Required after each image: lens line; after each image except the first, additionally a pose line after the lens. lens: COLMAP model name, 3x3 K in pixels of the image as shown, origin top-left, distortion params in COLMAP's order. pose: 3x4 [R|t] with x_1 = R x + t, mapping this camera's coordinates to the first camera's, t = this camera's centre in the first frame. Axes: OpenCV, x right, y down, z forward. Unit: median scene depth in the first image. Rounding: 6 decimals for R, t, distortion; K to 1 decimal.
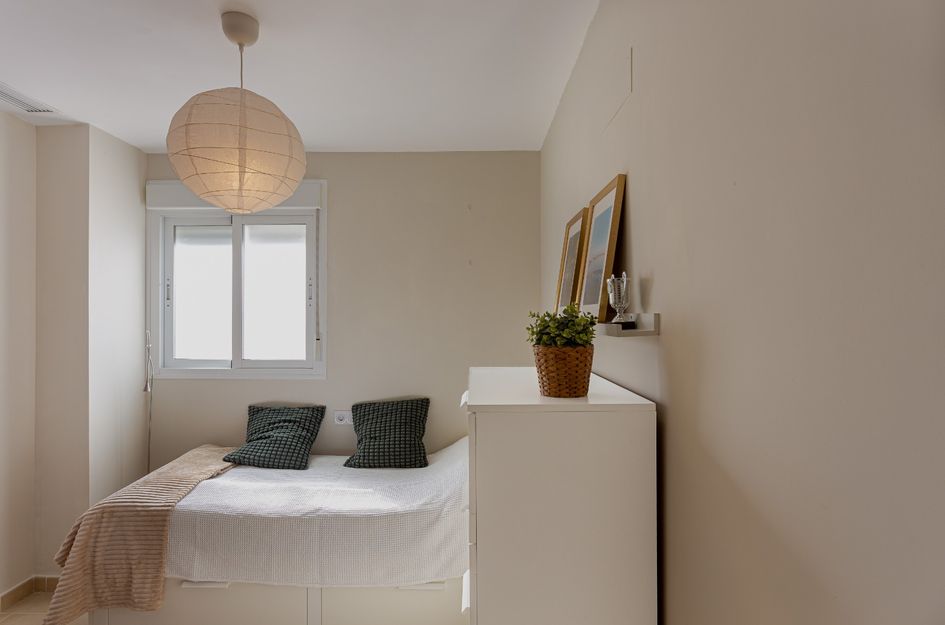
lens RADIAL K [[493.1, 0, 468.2], [0, 493.1, 310.0], [0, 0, 1]] dist [-0.002258, 0.001226]
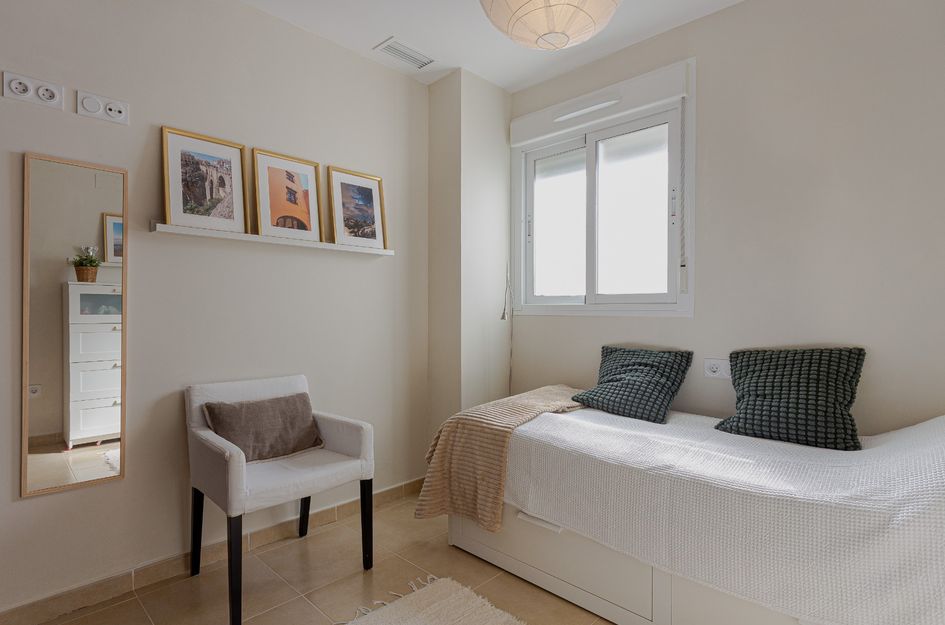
lens RADIAL K [[493.1, 0, 468.2], [0, 493.1, 310.0], [0, 0, 1]] dist [-0.002258, 0.001226]
pose [[0.728701, 0.006936, -0.684797, -0.018803], [0.001780, 0.999926, 0.012022, 0.132551], [0.684829, -0.009979, 0.728635, 0.217229]]
